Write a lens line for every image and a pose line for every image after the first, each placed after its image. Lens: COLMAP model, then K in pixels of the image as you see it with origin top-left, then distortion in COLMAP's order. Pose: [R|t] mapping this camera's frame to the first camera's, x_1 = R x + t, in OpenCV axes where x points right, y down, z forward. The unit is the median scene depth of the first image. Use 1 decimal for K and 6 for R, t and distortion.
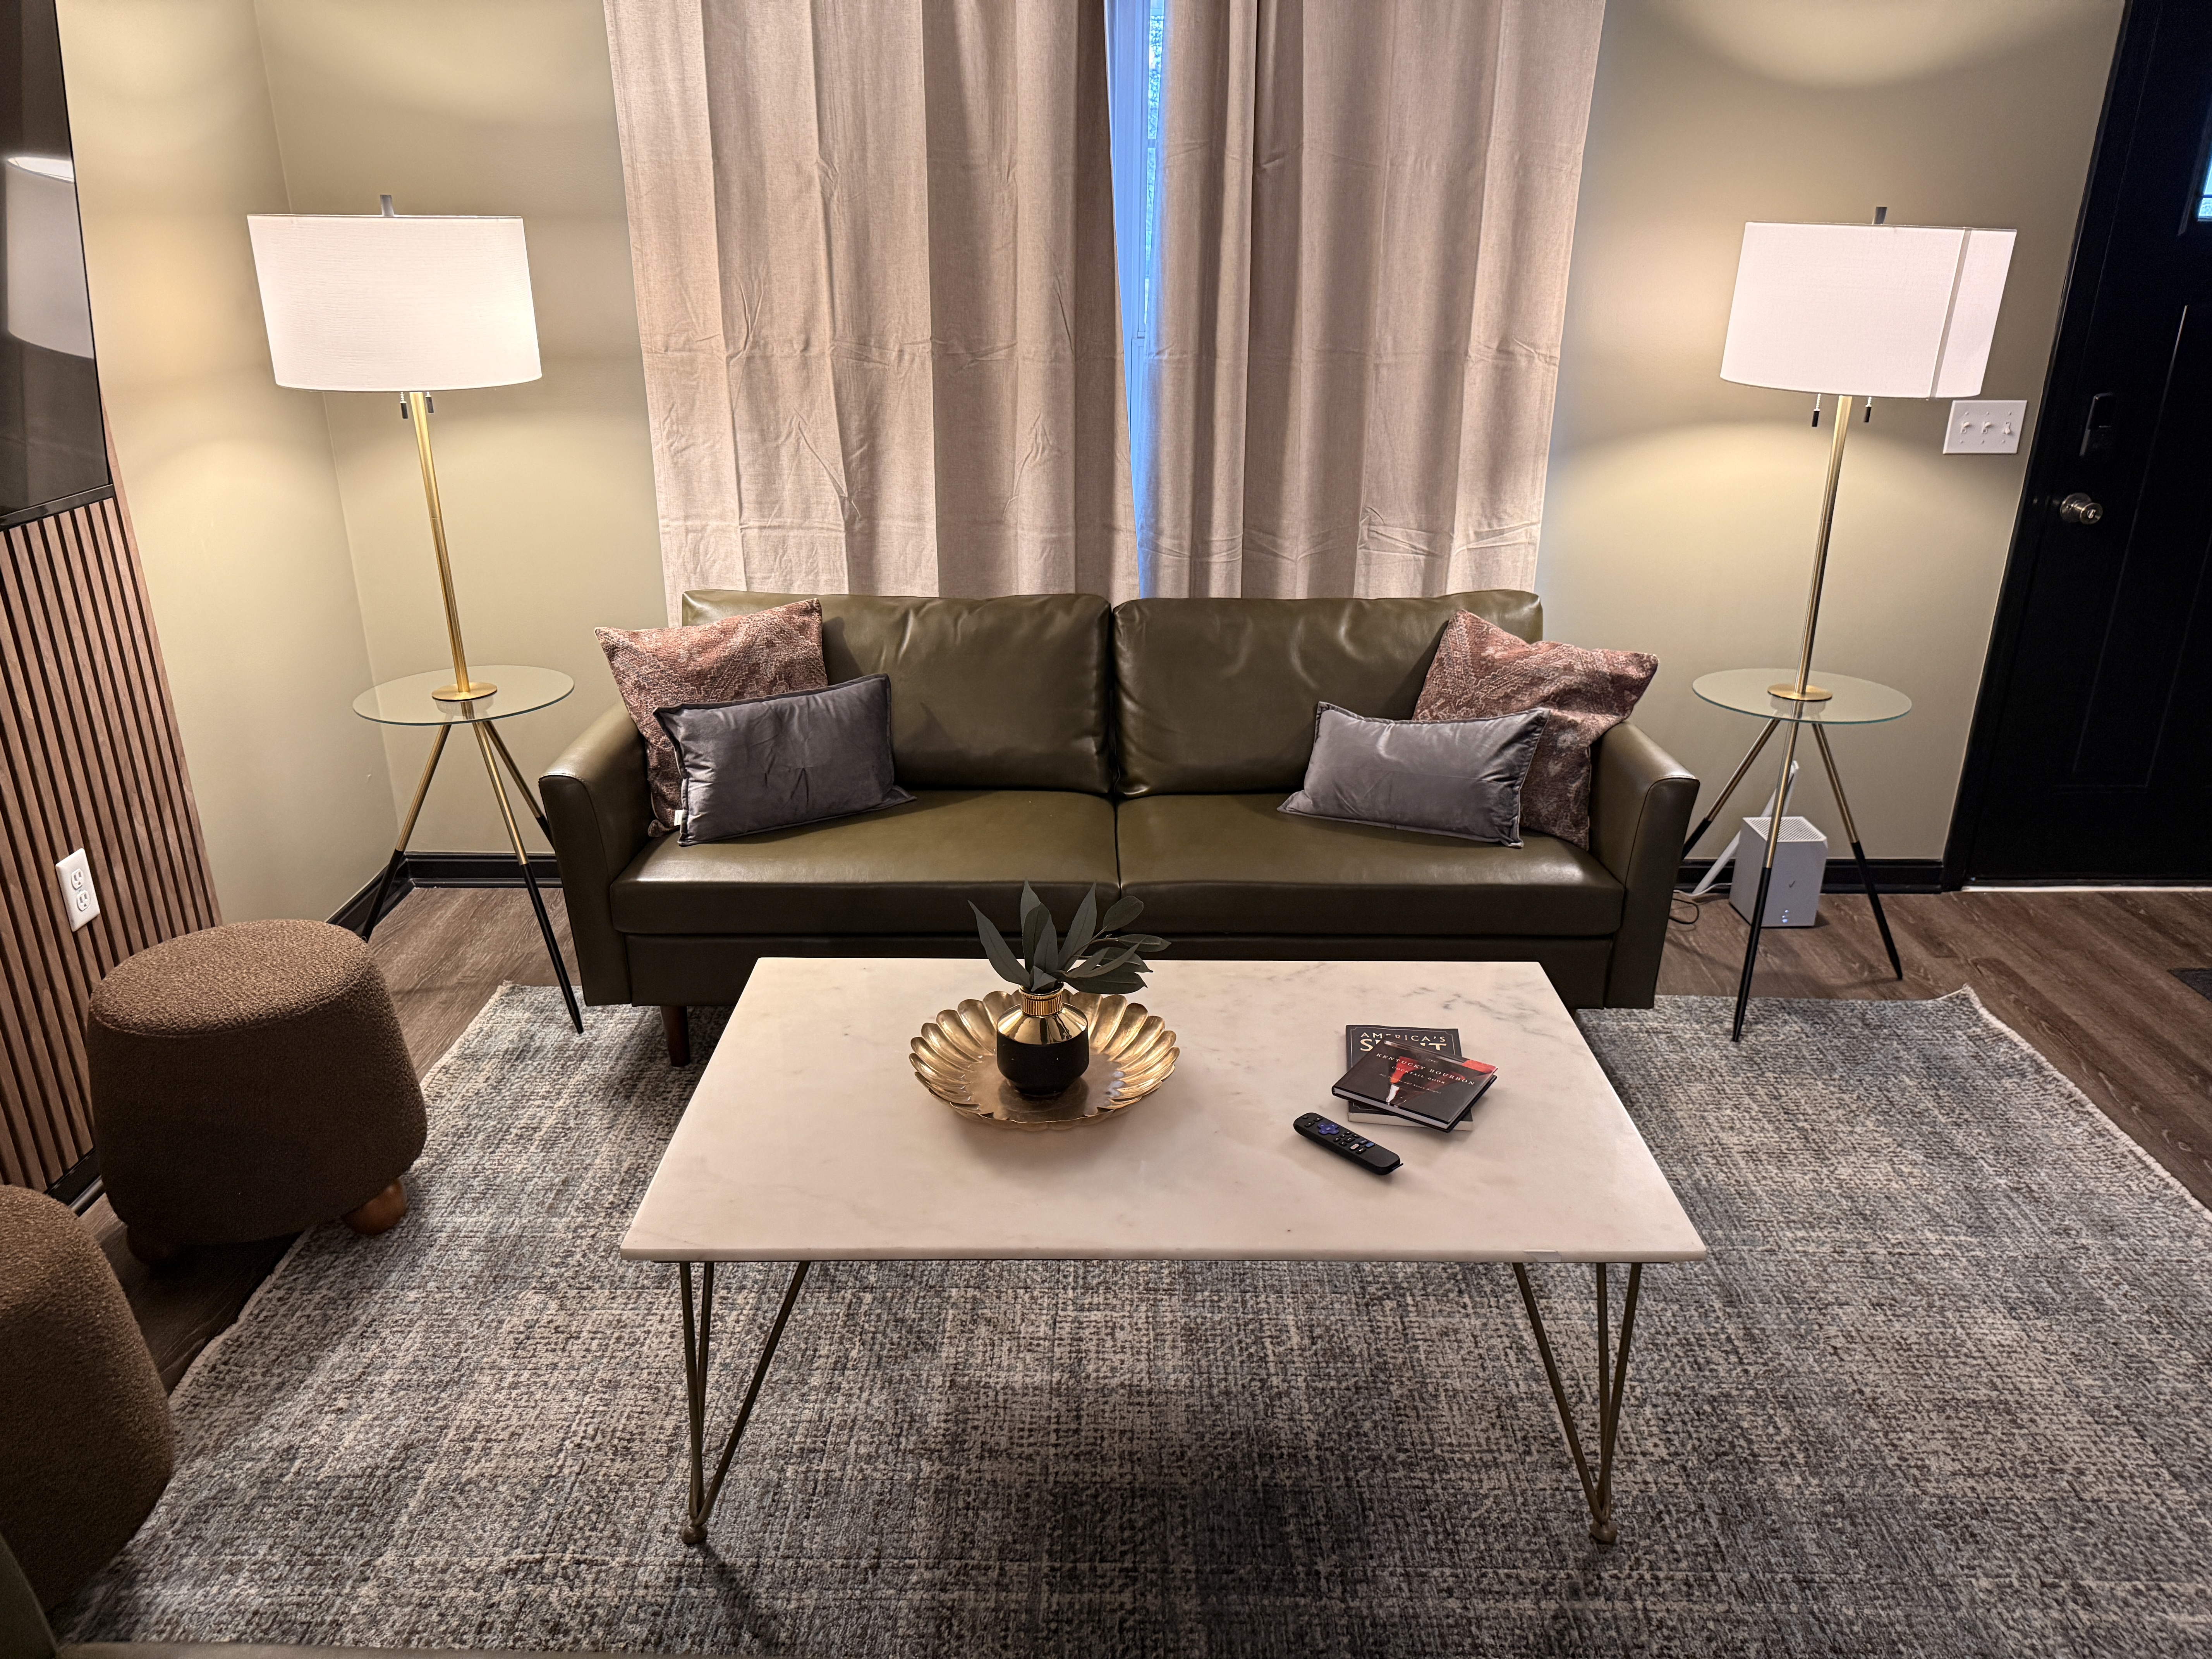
lens RADIAL K [[1541.5, 0, 1114.0], [0, 1541.5, 821.9], [0, 0, 1]] dist [0.142802, -0.237500]
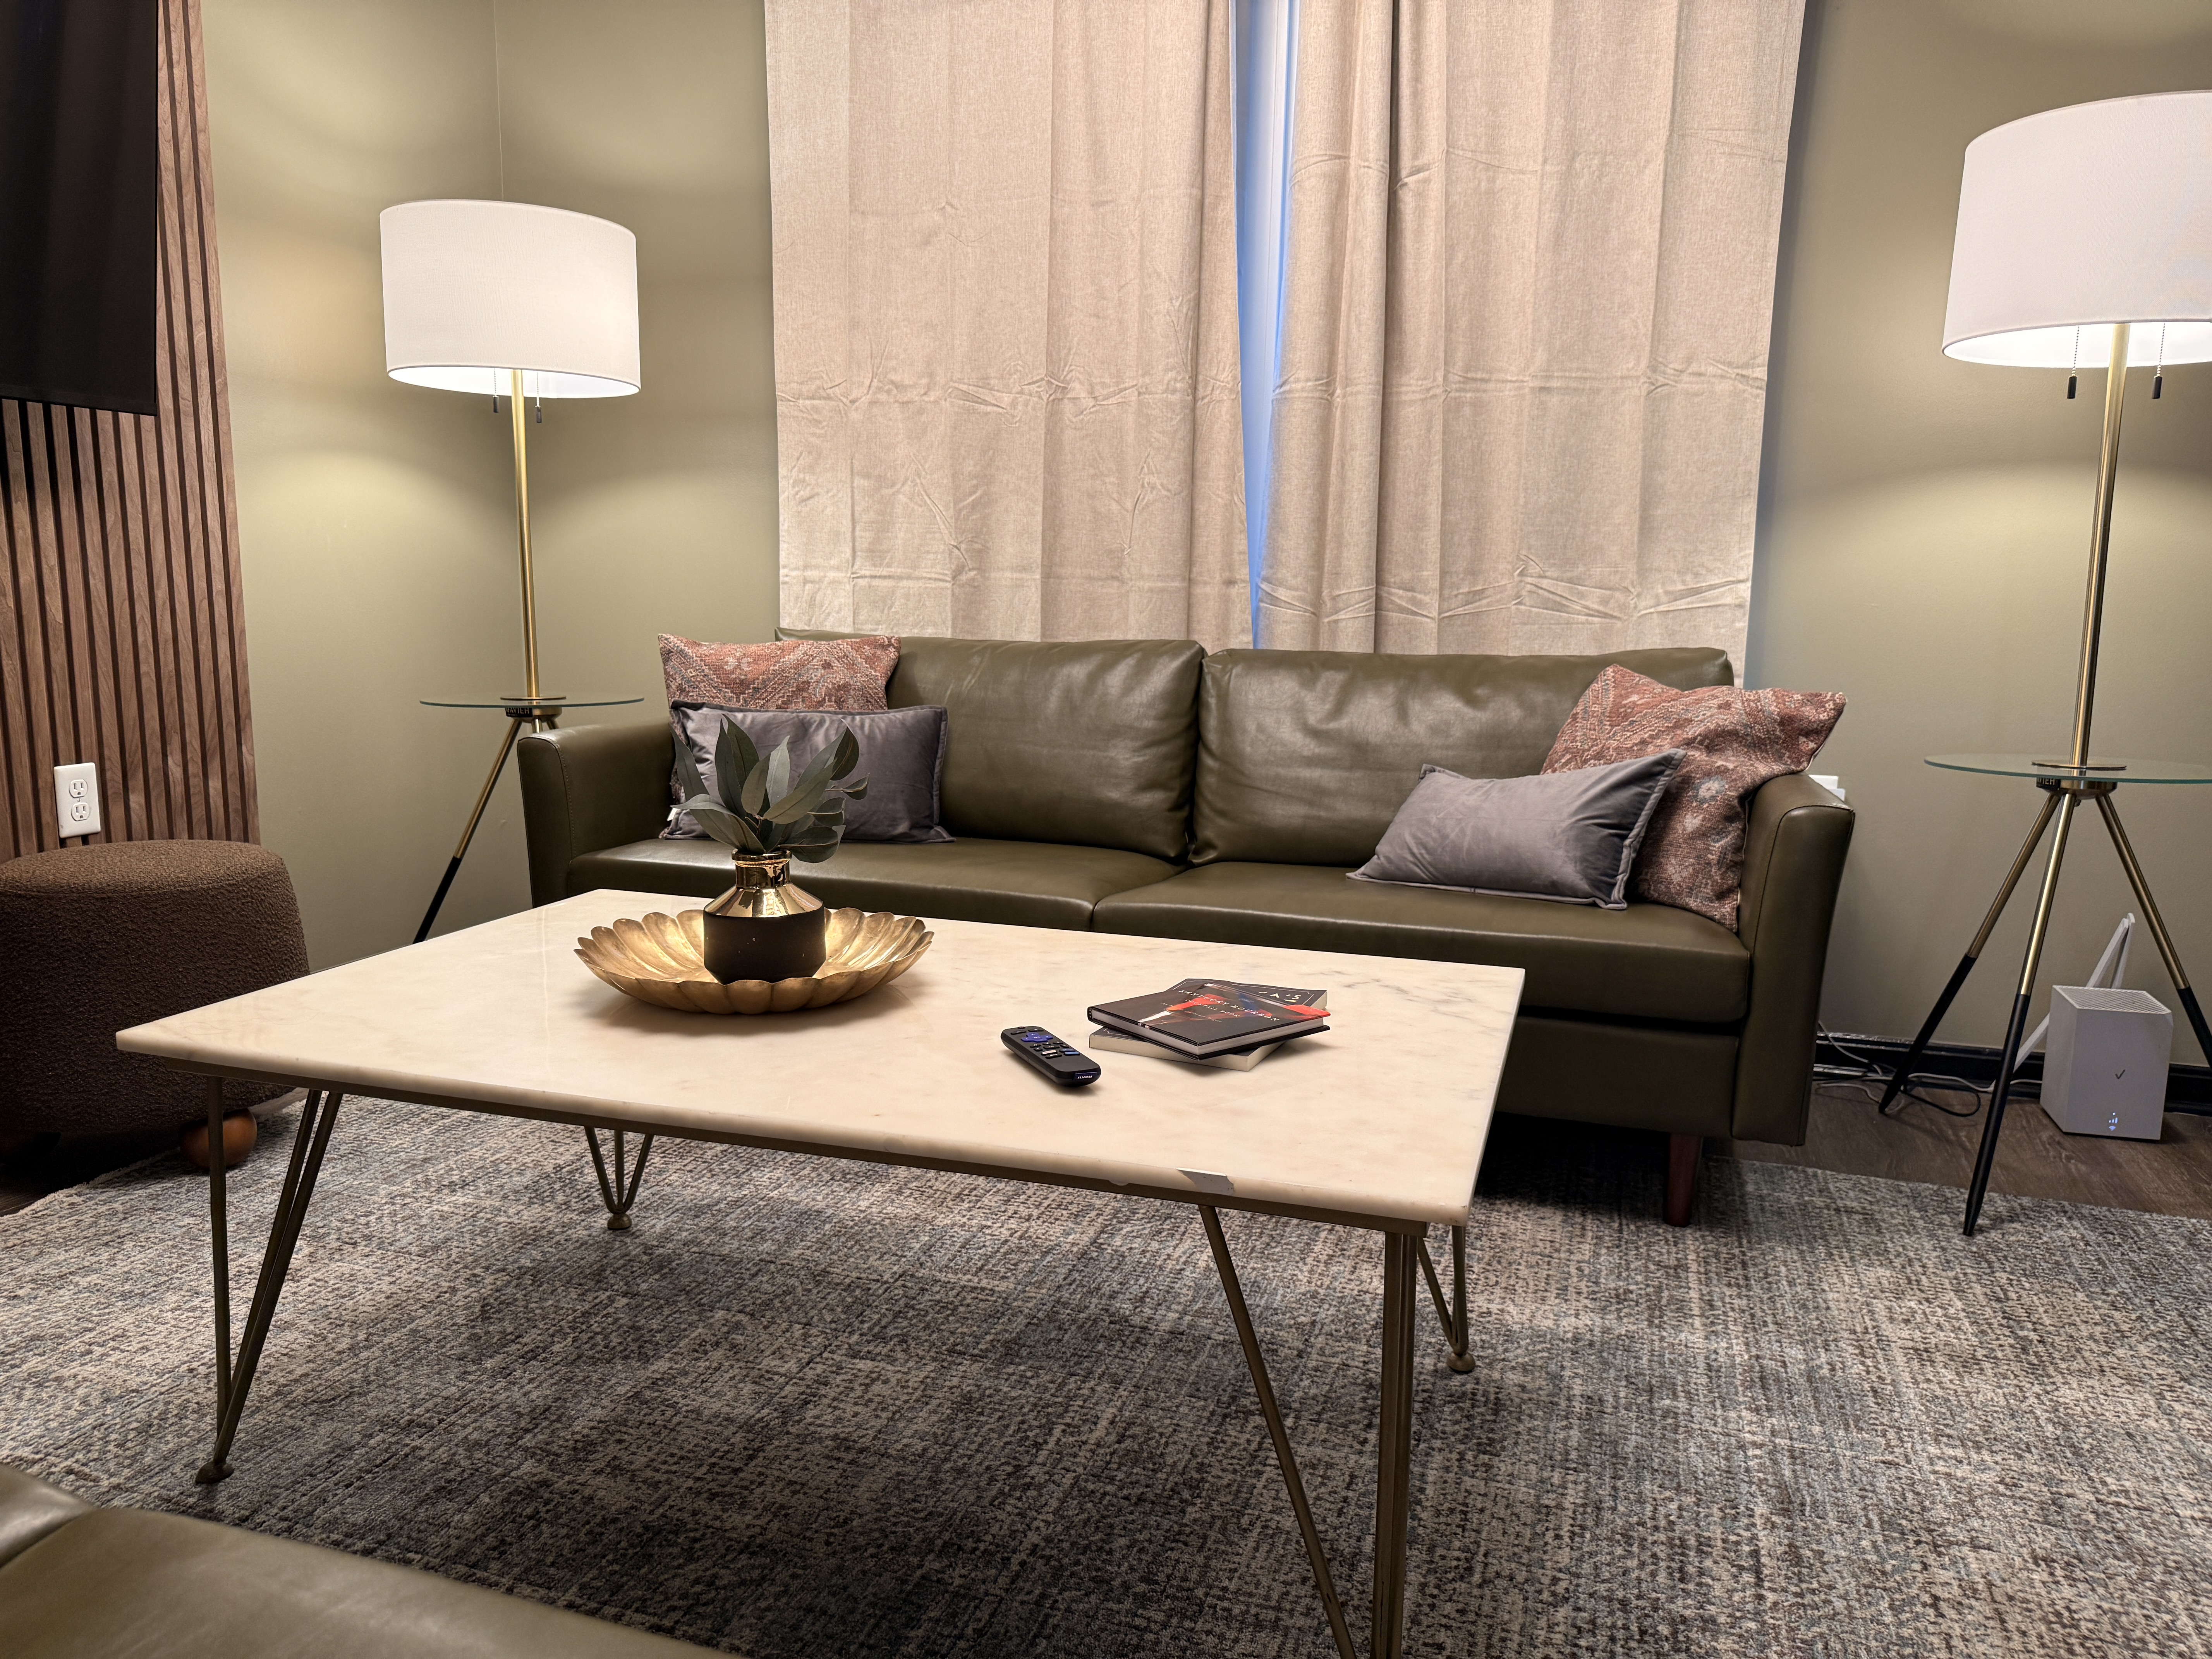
lens RADIAL K [[1548.6, 0, 1106.0], [0, 1548.6, 829.5], [0, 0, 1]] dist [0.081164, -0.100545]
pose [[0.950651, 0.057579, -0.304873, 0.245904], [-0.122793, 0.972219, -0.199277, 0.157529], [0.284929, 0.226879, 0.931312, 0.211272]]
